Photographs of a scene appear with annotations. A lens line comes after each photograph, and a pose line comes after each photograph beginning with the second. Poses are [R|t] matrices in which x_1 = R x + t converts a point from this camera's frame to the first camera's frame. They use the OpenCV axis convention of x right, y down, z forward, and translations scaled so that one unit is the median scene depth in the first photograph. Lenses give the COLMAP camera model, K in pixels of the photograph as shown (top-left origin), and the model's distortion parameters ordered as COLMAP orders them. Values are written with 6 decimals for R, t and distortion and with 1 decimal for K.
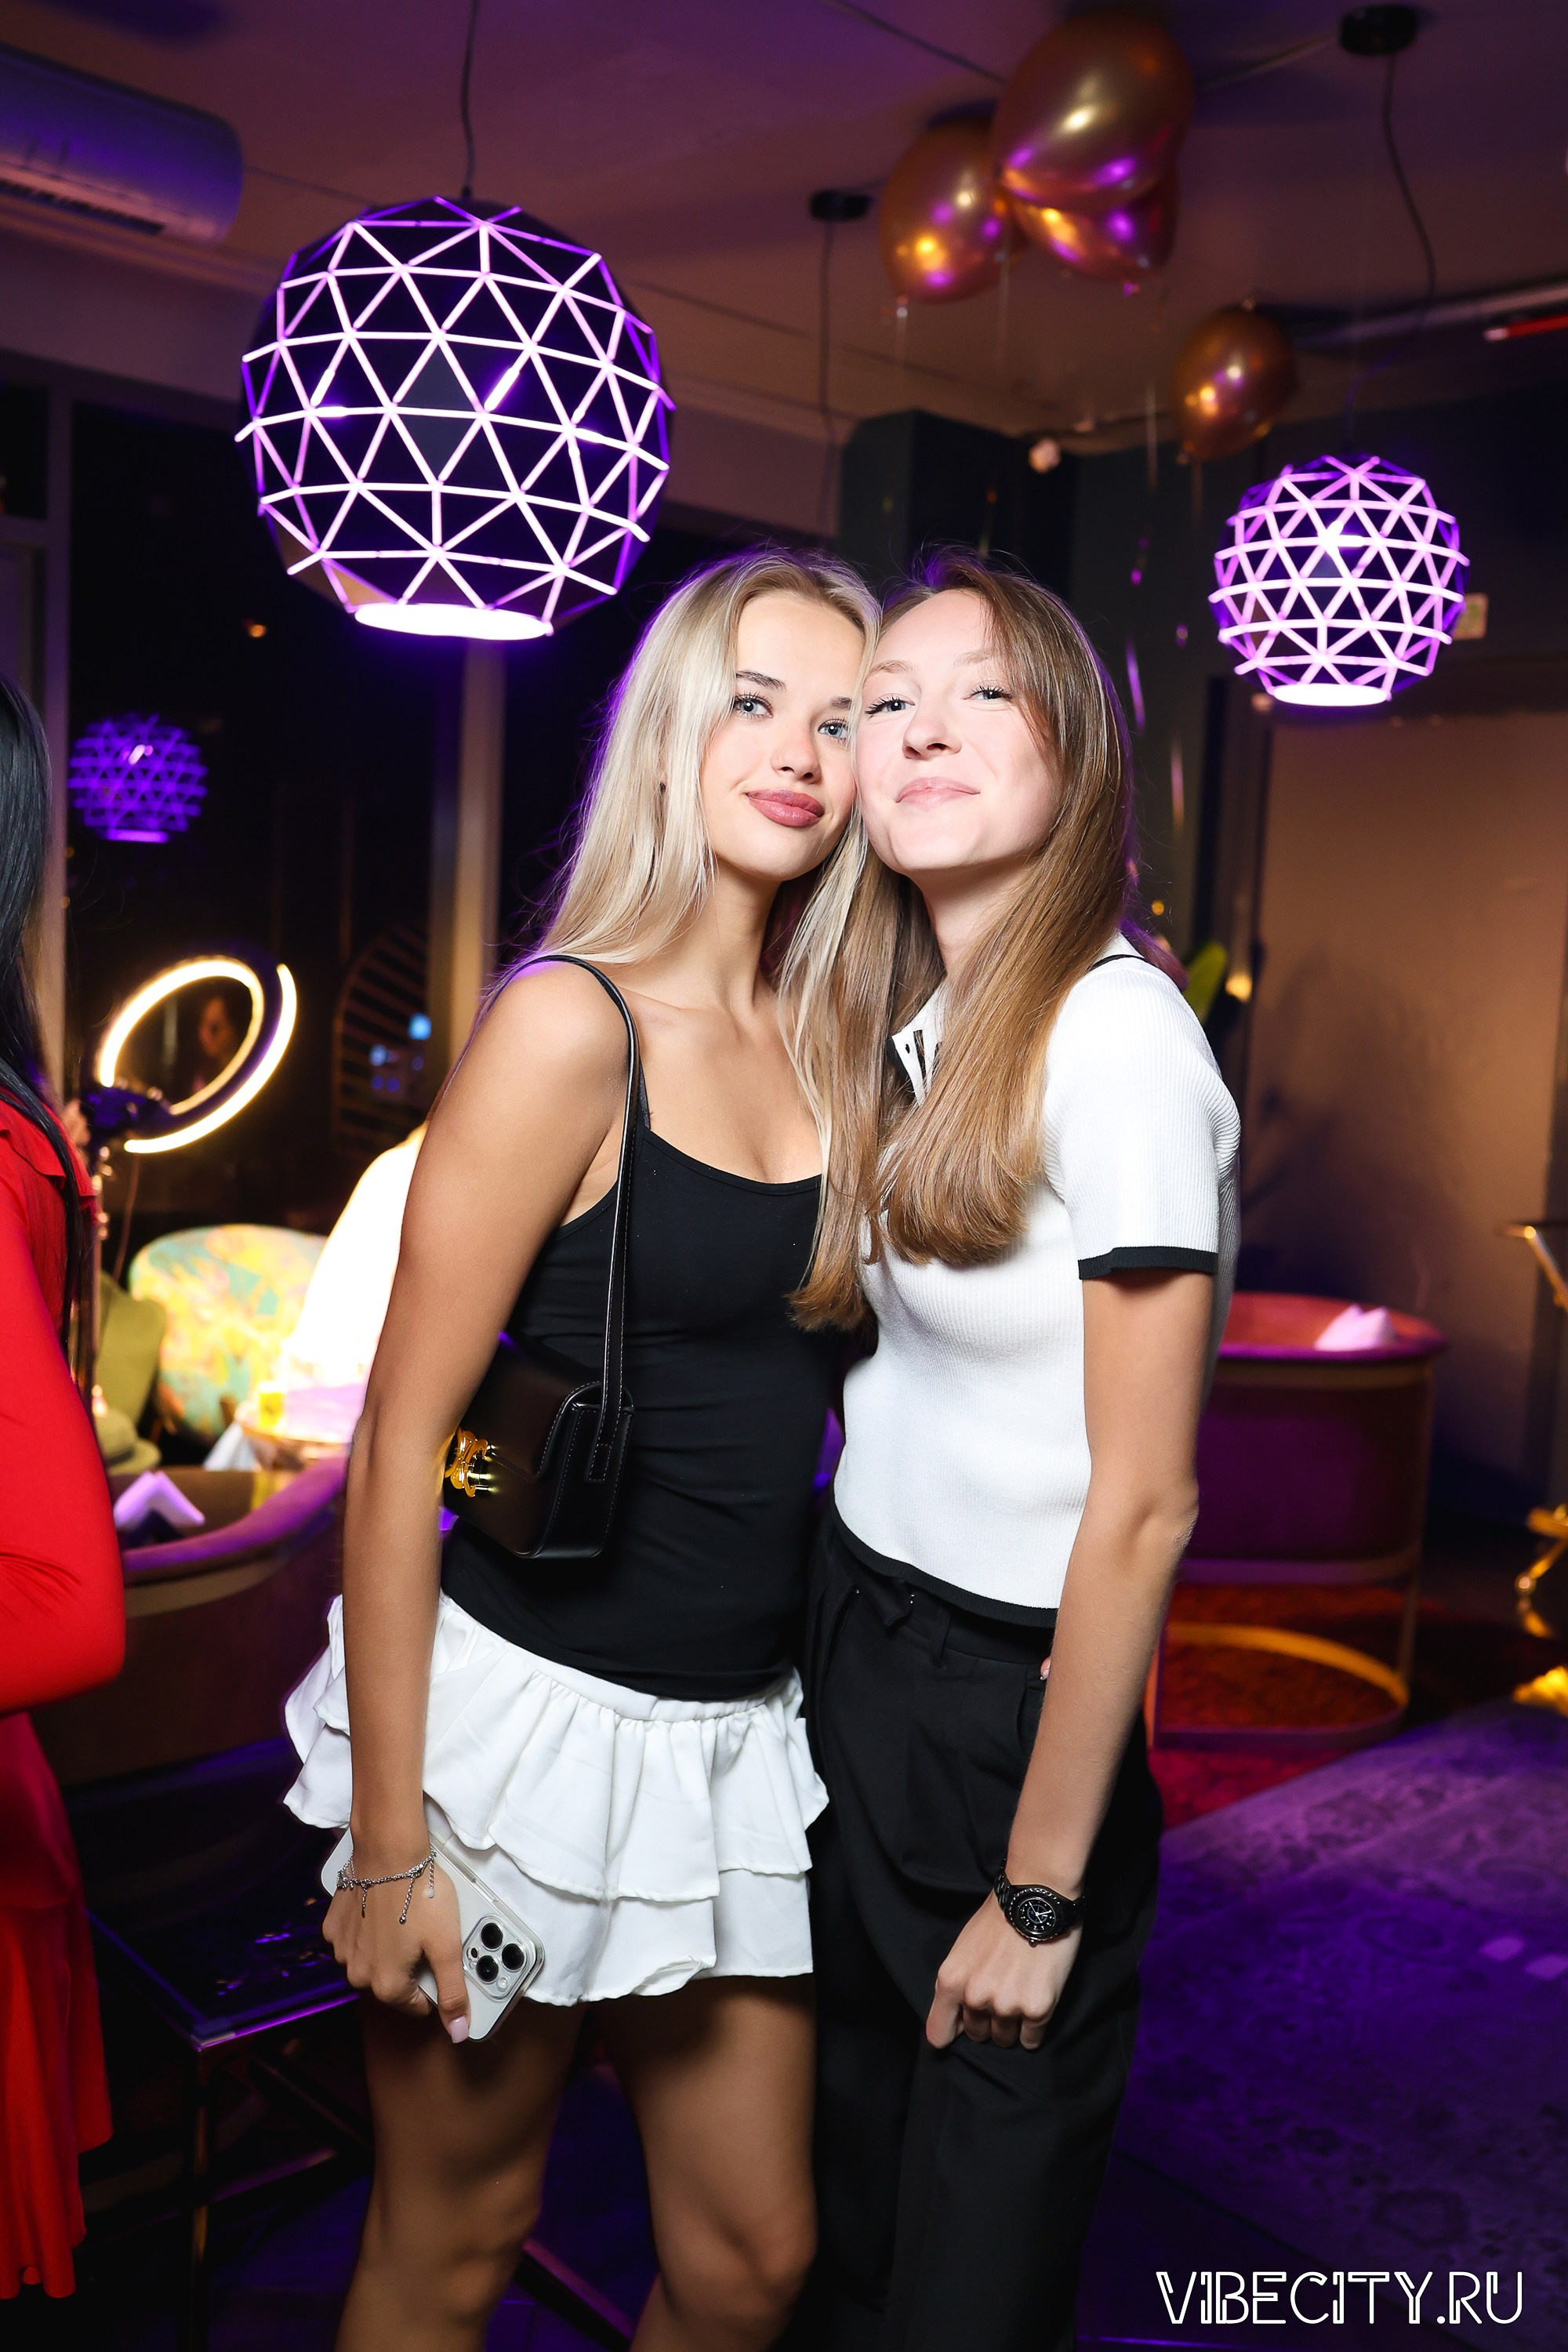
lens RADIAL K [[1951.1, 0, 812.3], [0, 1951.1, 1184.6], [0, 0, 1]] dist [-0.001201, 0.006343]
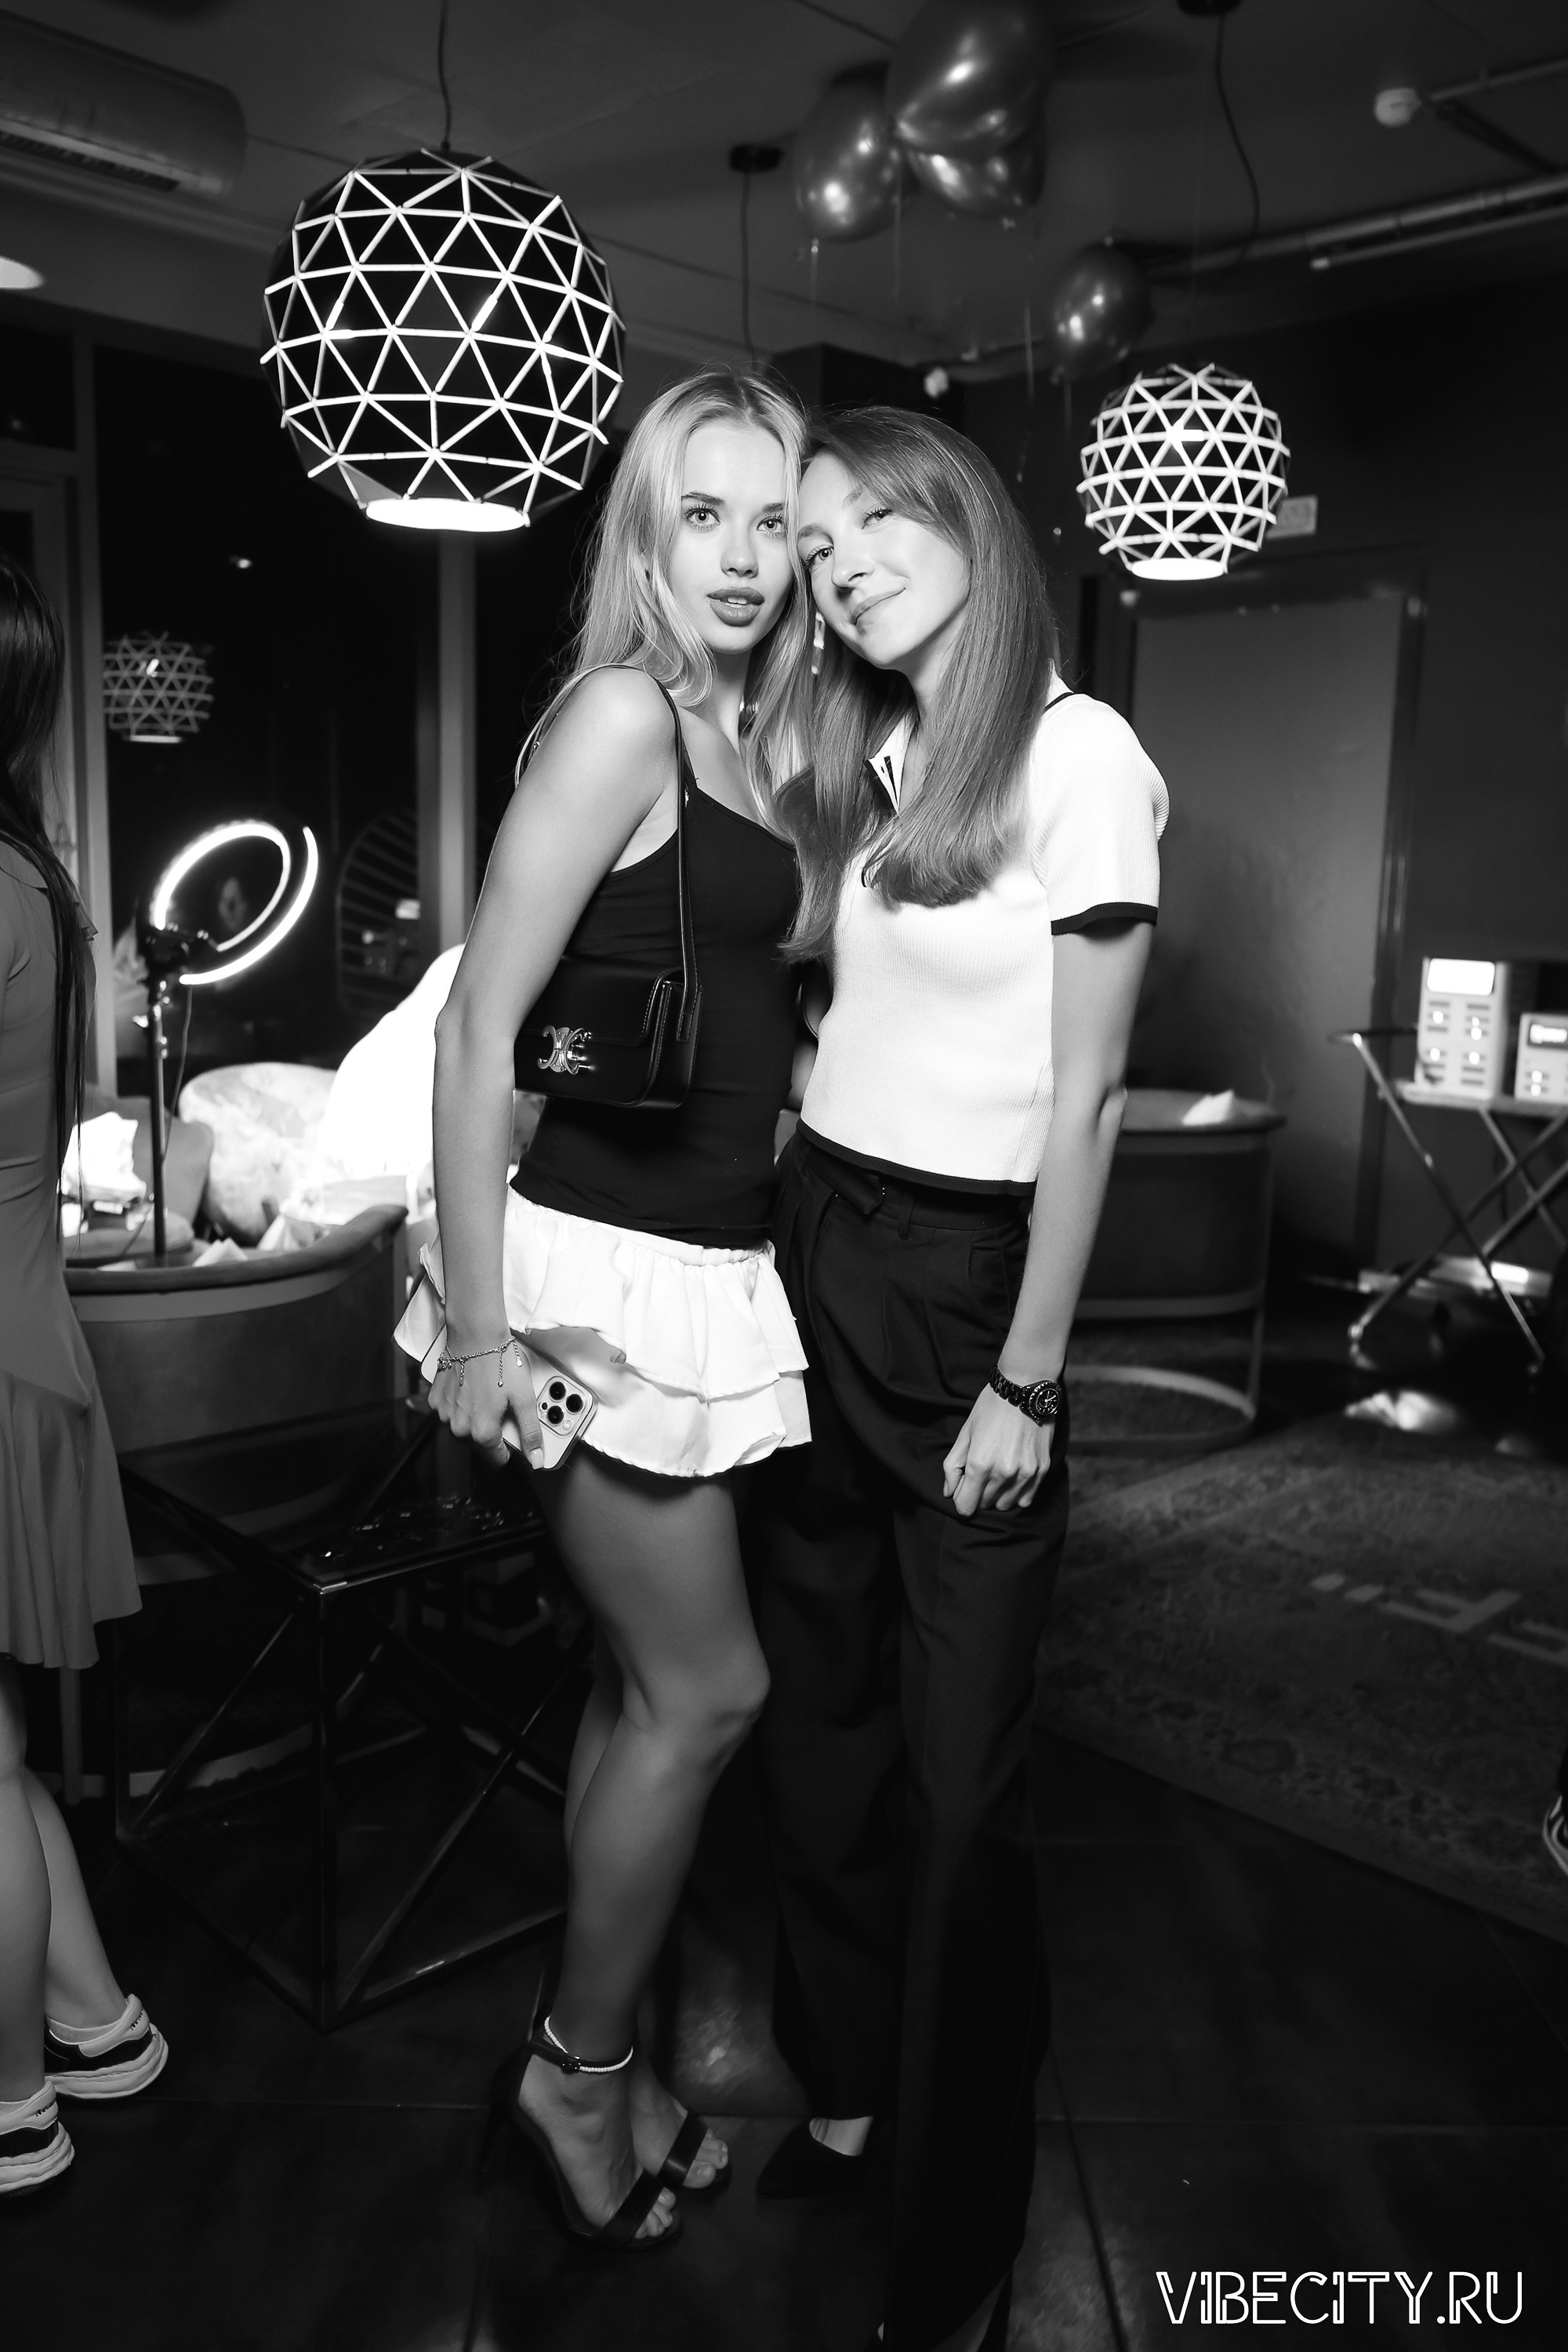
lens RADIAL K [[1741.4, 0, 784.0], [0, 1741.4, 1176.0], [0, 0, 1]] dist [-0.001058, 0.005392]
pose [[0.999369, -0.028462, 0.021248, -0.012147], [0.027192, 0.997956, 0.057838, 0.063831], [-0.022851, -0.057223, 0.998100, -0.101889]]
